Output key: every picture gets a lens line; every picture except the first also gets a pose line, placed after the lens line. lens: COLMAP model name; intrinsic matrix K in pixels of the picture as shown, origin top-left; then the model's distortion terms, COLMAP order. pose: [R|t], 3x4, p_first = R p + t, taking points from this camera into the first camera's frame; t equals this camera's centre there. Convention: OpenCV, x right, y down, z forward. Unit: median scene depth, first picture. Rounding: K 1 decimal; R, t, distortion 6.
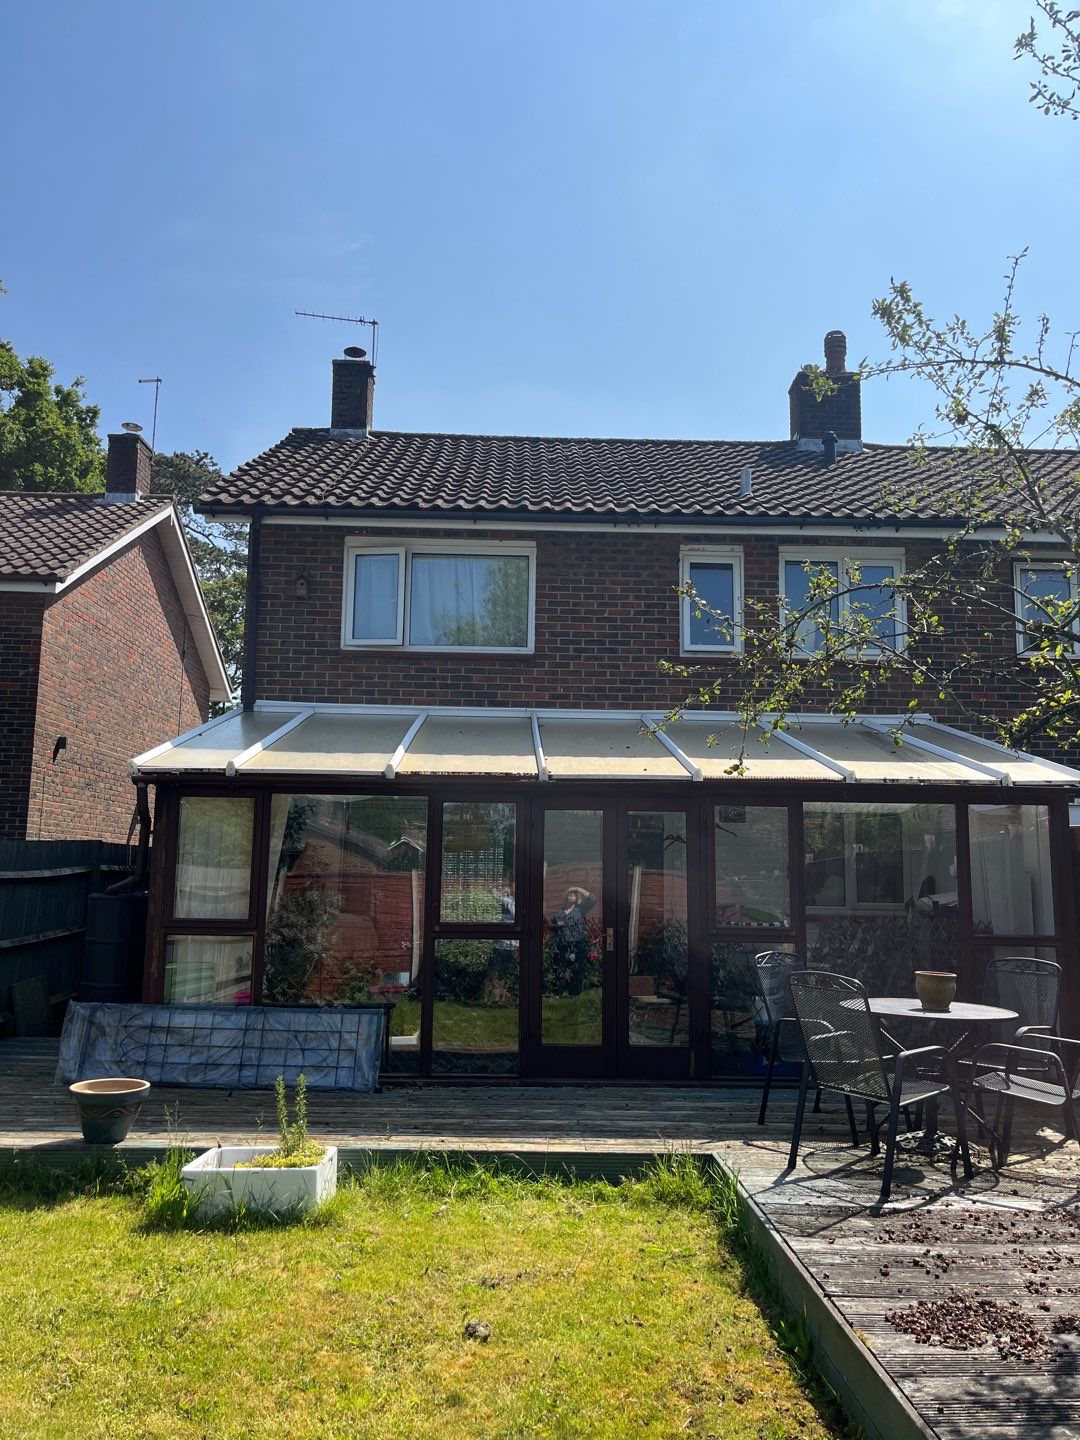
lens RADIAL K [[1116.0, 0, 535.6], [0, 1116.0, 734.4], [0, 0, 1]] dist [0.125615, -0.304809]
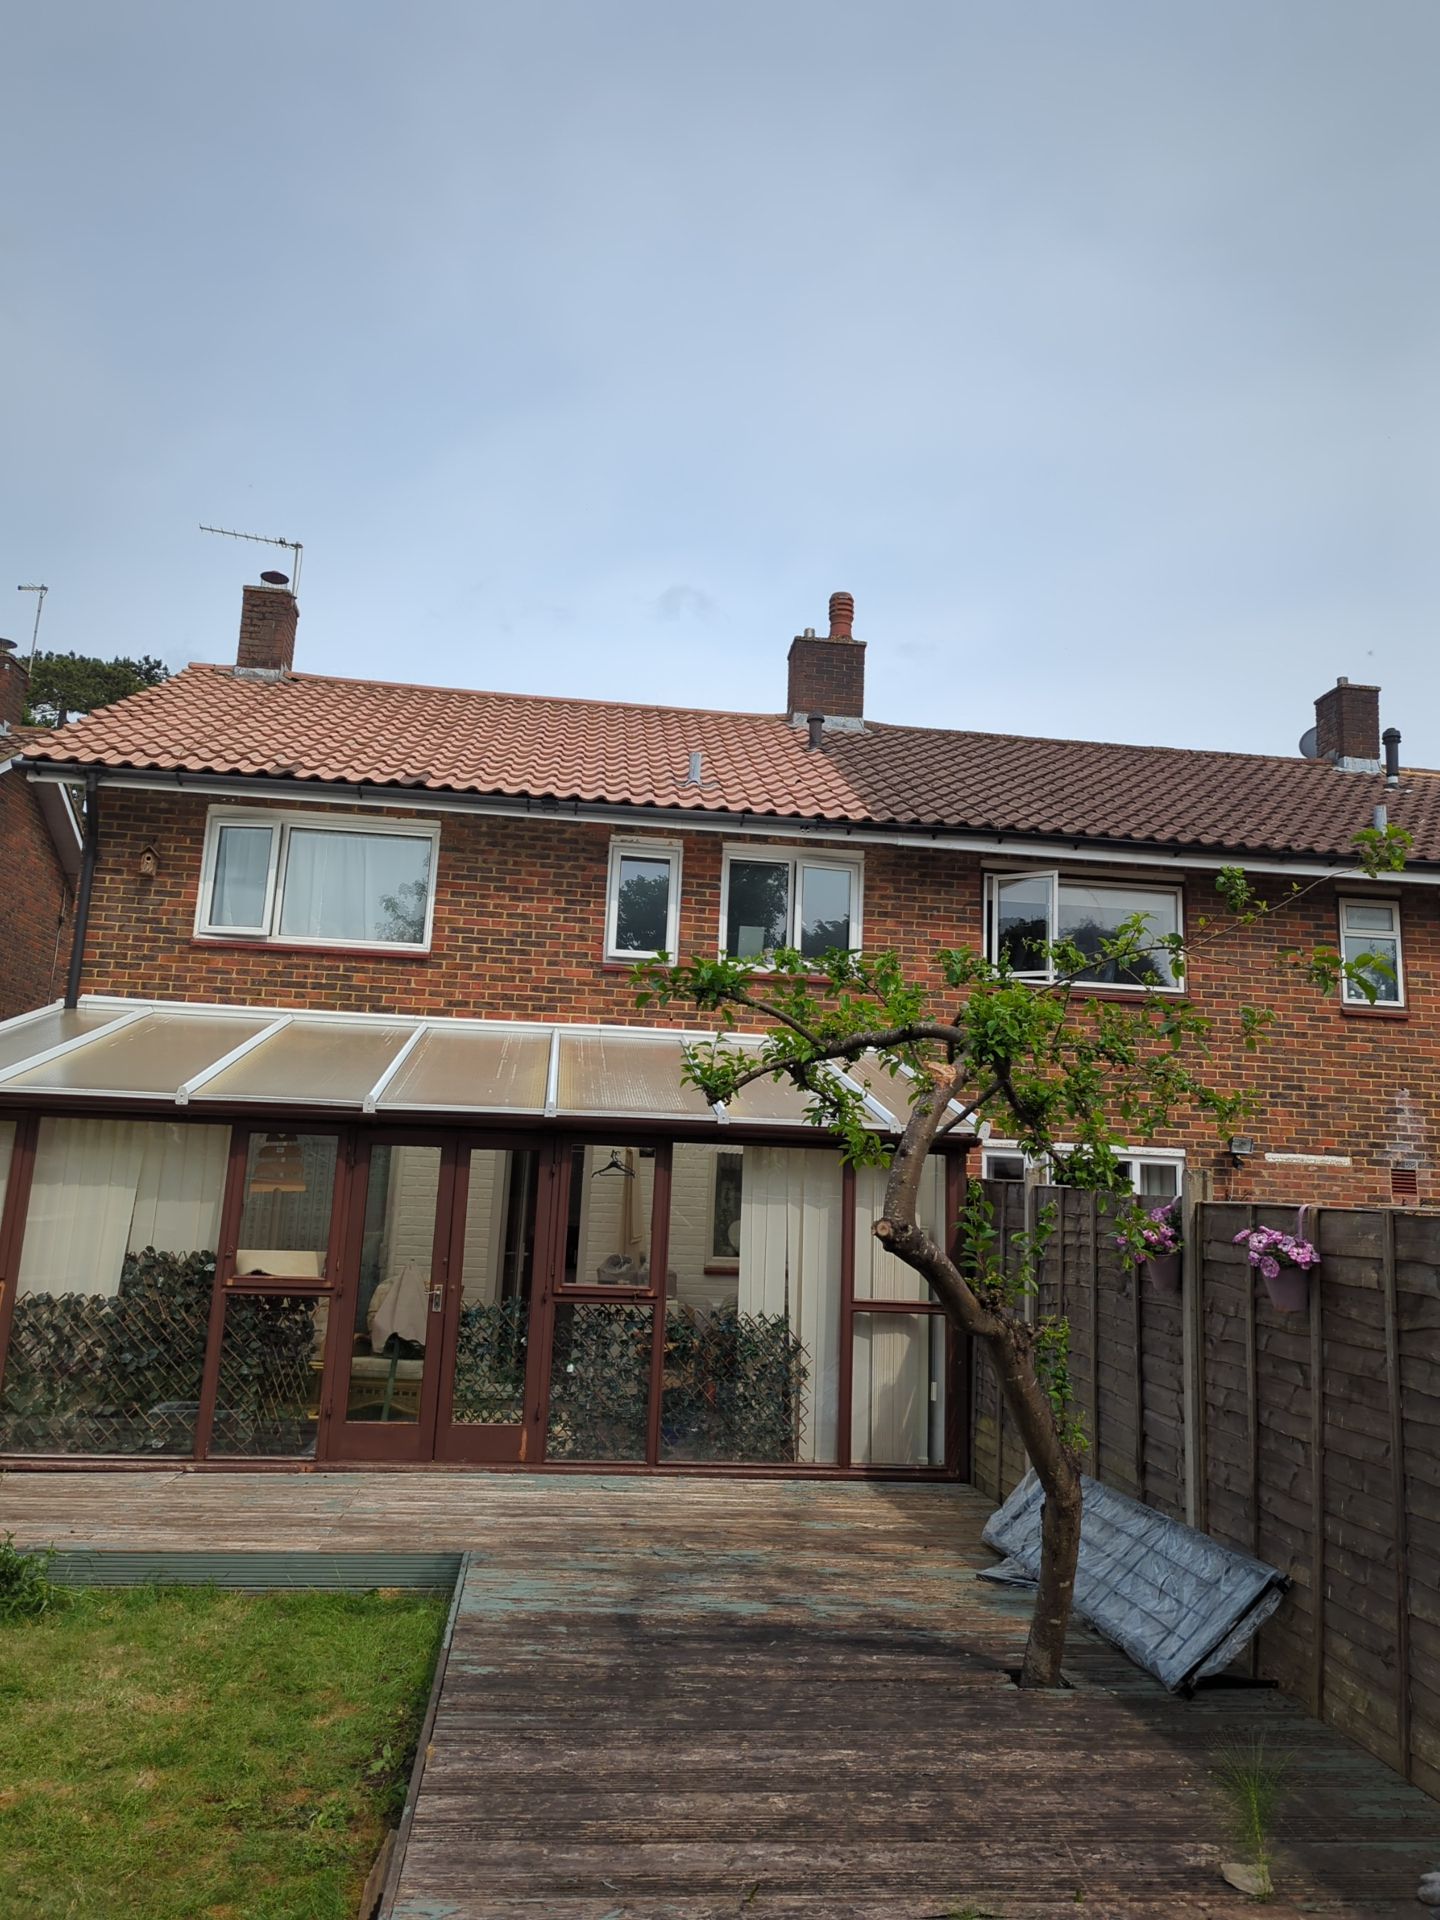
lens RADIAL K [[1382.2, 0, 714.9], [0, 1382.2, 948.3], [0, 0, 1]] dist [0.082361, -0.073054]
pose [[0.995240, 0.043441, 0.087232, 0.121686], [-0.038528, 0.997617, -0.057233, -0.022893], [-0.089511, 0.053600, 0.994543, -0.070169]]
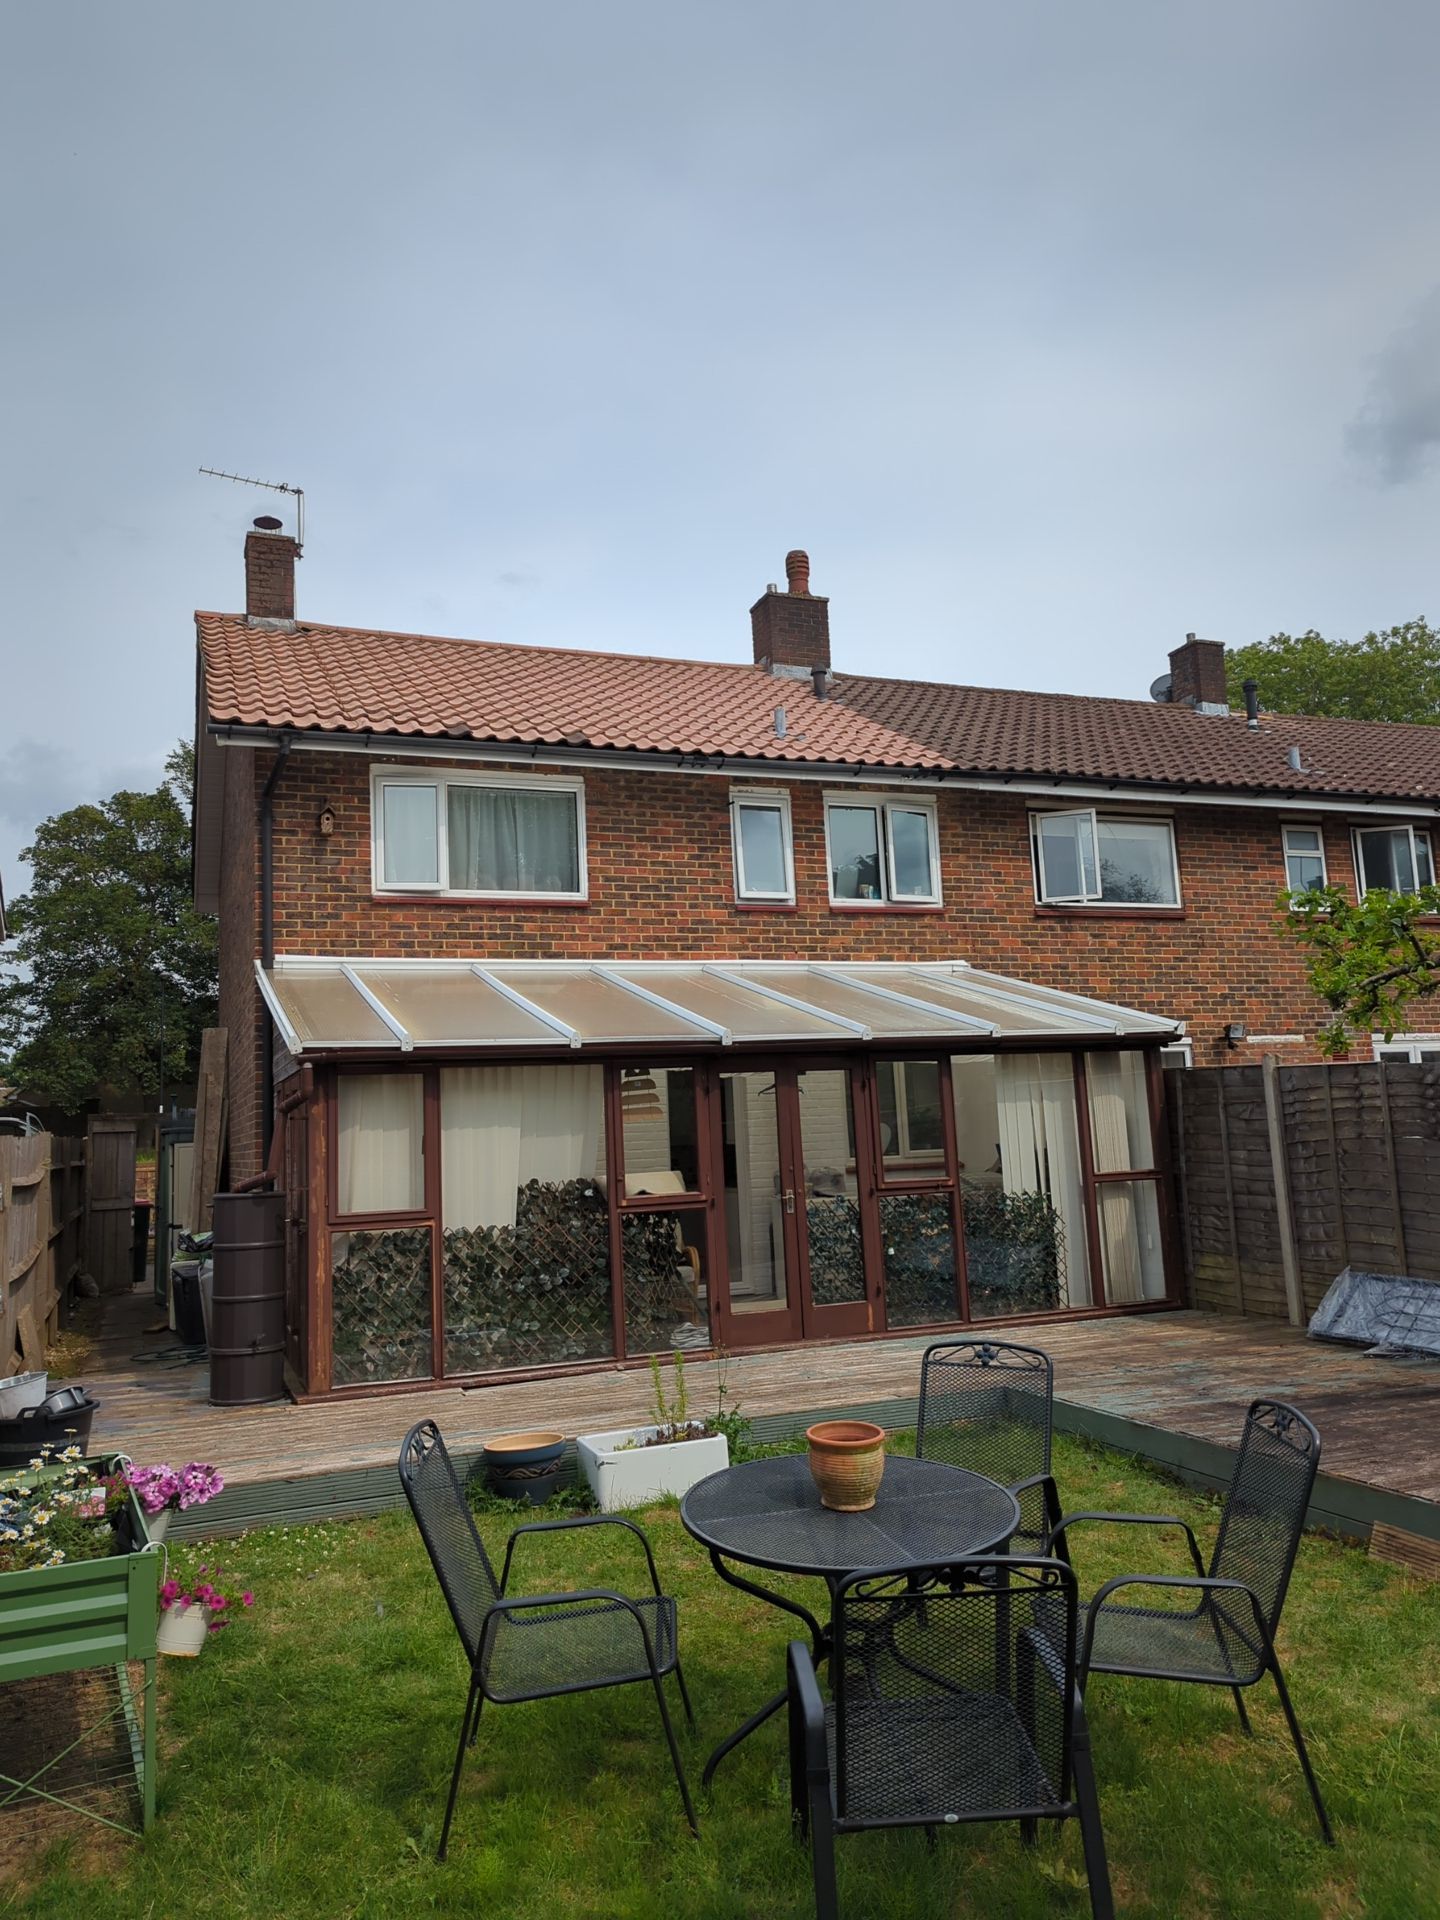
lens RADIAL K [[1366.7, 0, 706.8], [0, 1366.7, 956.8], [0, 0, 1]] dist [0.147118, -0.354538]
pose [[0.940136, -0.011742, 0.340596, -0.290141], [0.012895, 0.999916, -0.001122, -0.023320], [-0.340554, 0.005447, 0.940209, -0.083776]]
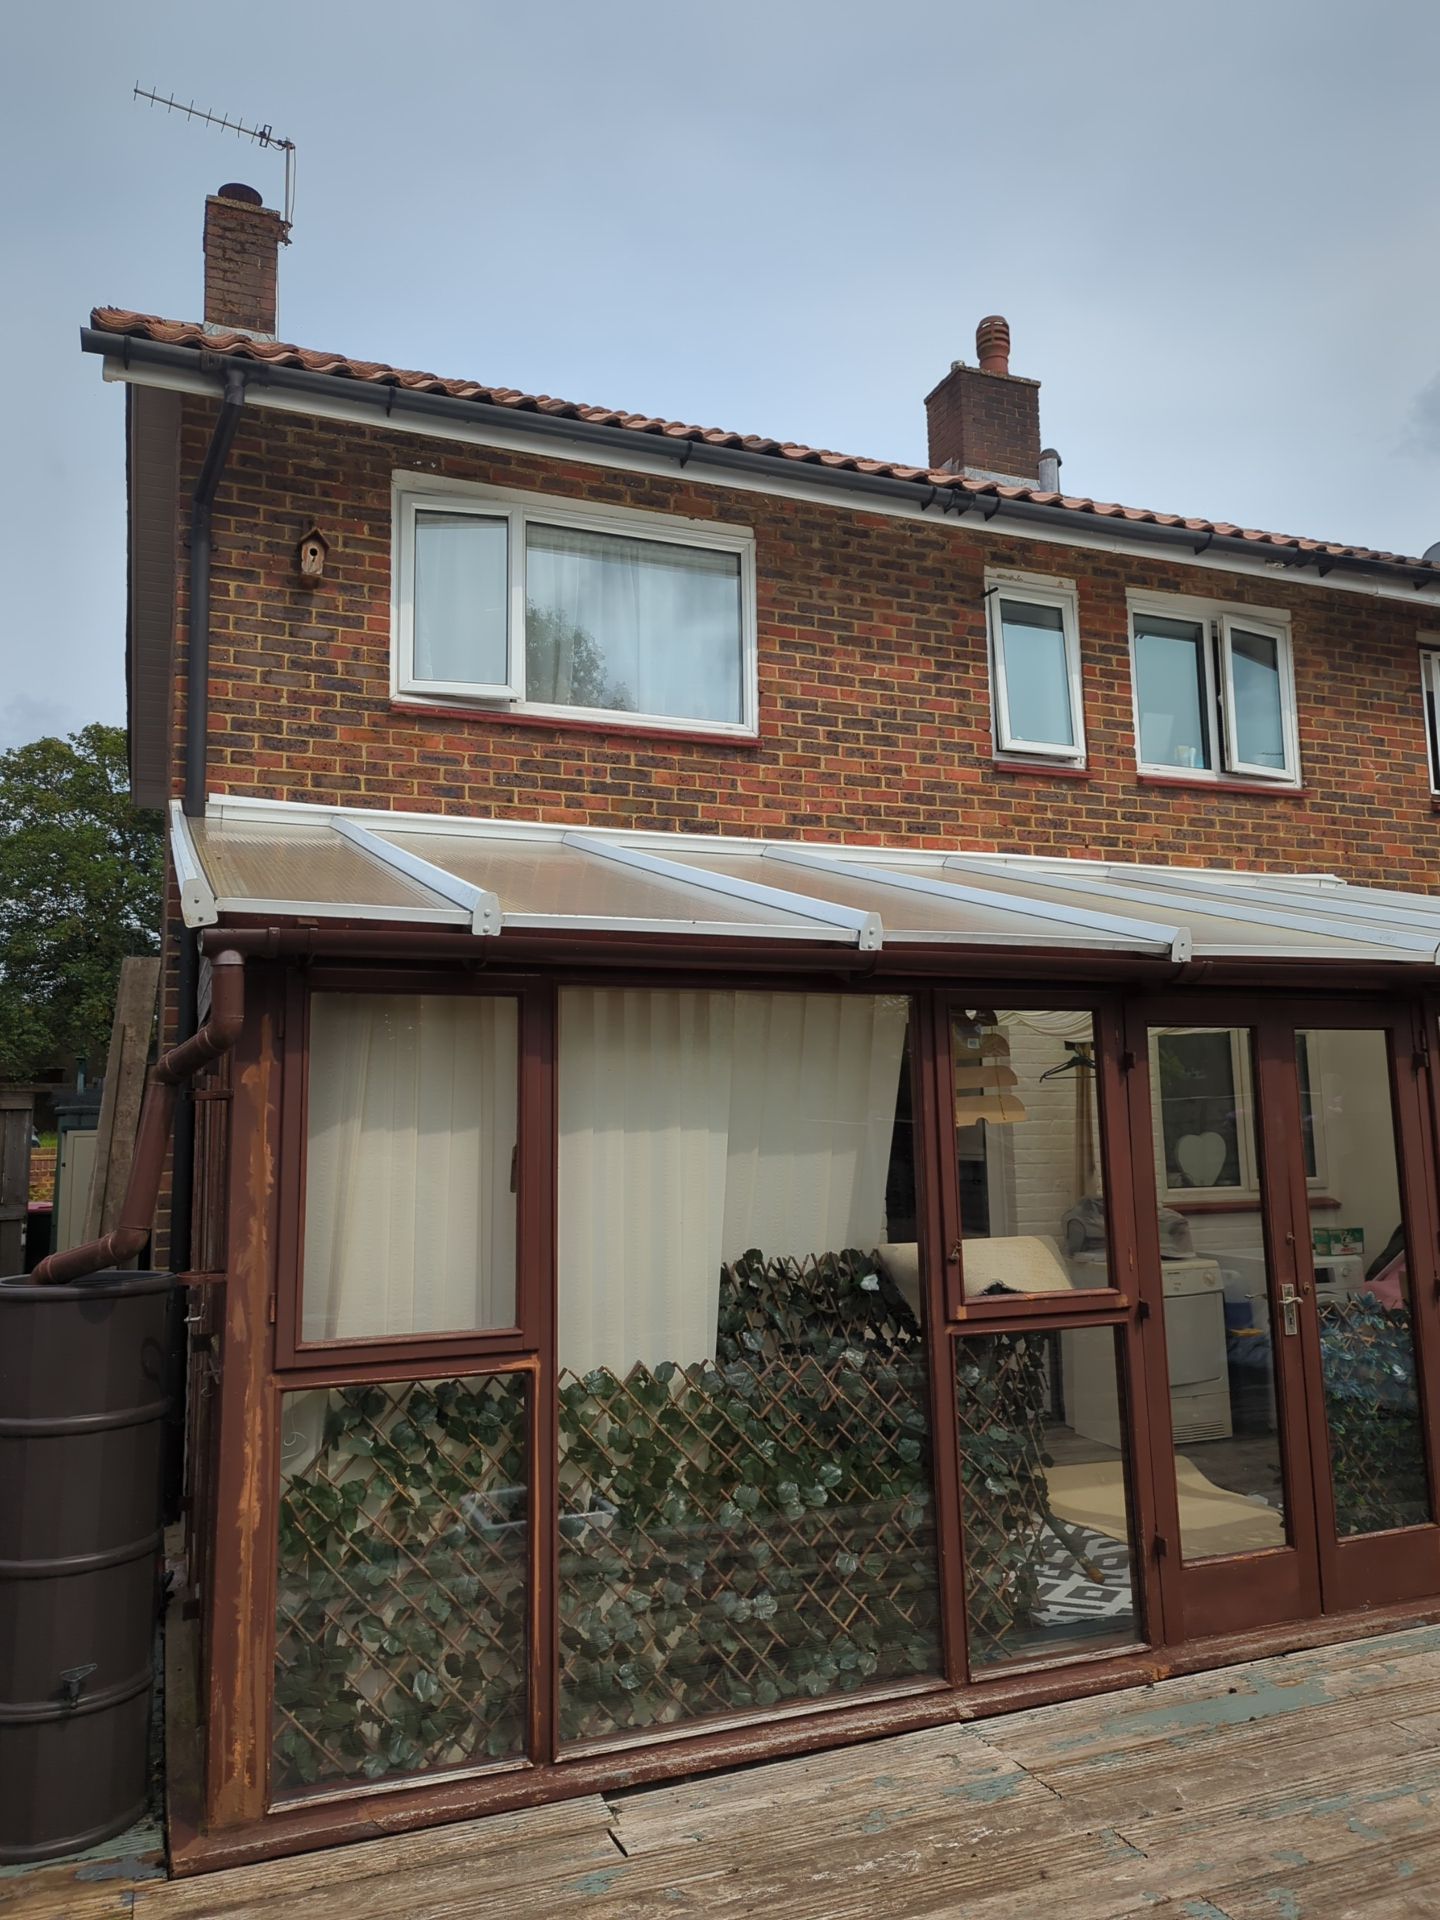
lens RADIAL K [[1398.5, 0, 728.4], [0, 1398.5, 950.1], [0, 0, 1]] dist [0.041590, -0.001432]
pose [[0.935836, 0.014054, 0.352156, -0.245794], [-0.015898, 0.999871, 0.002344, 0.027471], [-0.352077, -0.007793, 0.935938, 0.381290]]
